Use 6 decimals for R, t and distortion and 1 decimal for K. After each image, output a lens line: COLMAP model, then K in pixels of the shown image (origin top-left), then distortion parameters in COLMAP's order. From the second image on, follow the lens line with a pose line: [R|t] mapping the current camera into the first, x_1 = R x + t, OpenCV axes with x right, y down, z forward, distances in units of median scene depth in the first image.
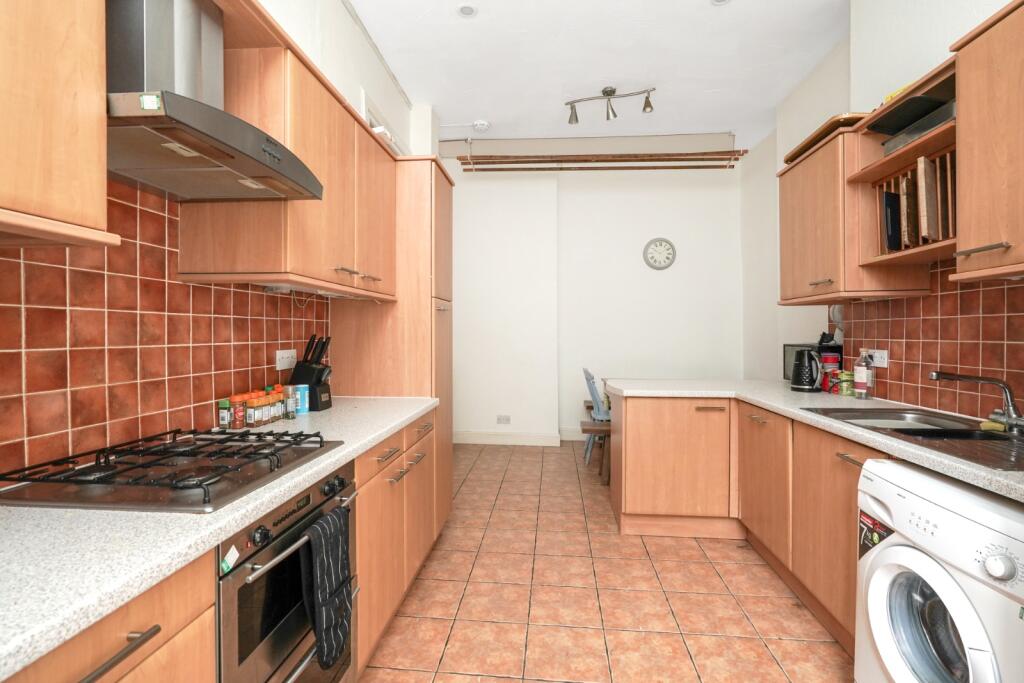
lens RADIAL K [[468.5, 0, 518.2], [0, 468.5, 337.6], [0, 0, 1]] dist [-0.001215, -0.000053]
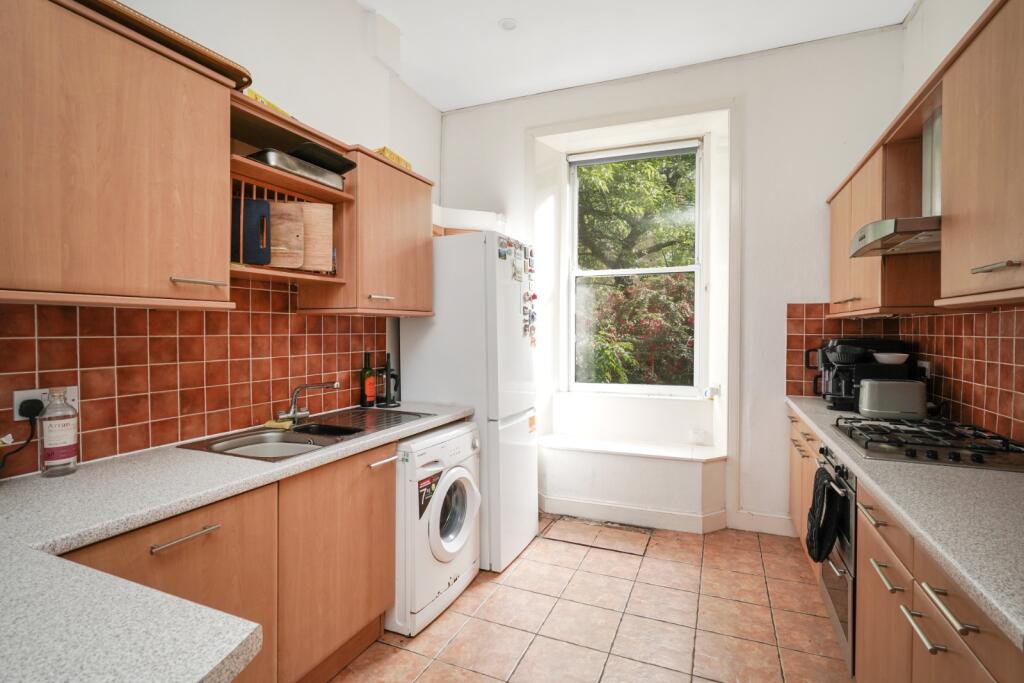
lens RADIAL K [[468.5, 0, 518.2], [0, 468.5, 337.6], [0, 0, 1]] dist [-0.001215, -0.000053]
pose [[-0.943157, -0.006671, 0.332282, 0.009999], [0.002145, 0.999655, 0.026159, -0.072085], [-0.332342, 0.025385, -0.942817, 1.865341]]
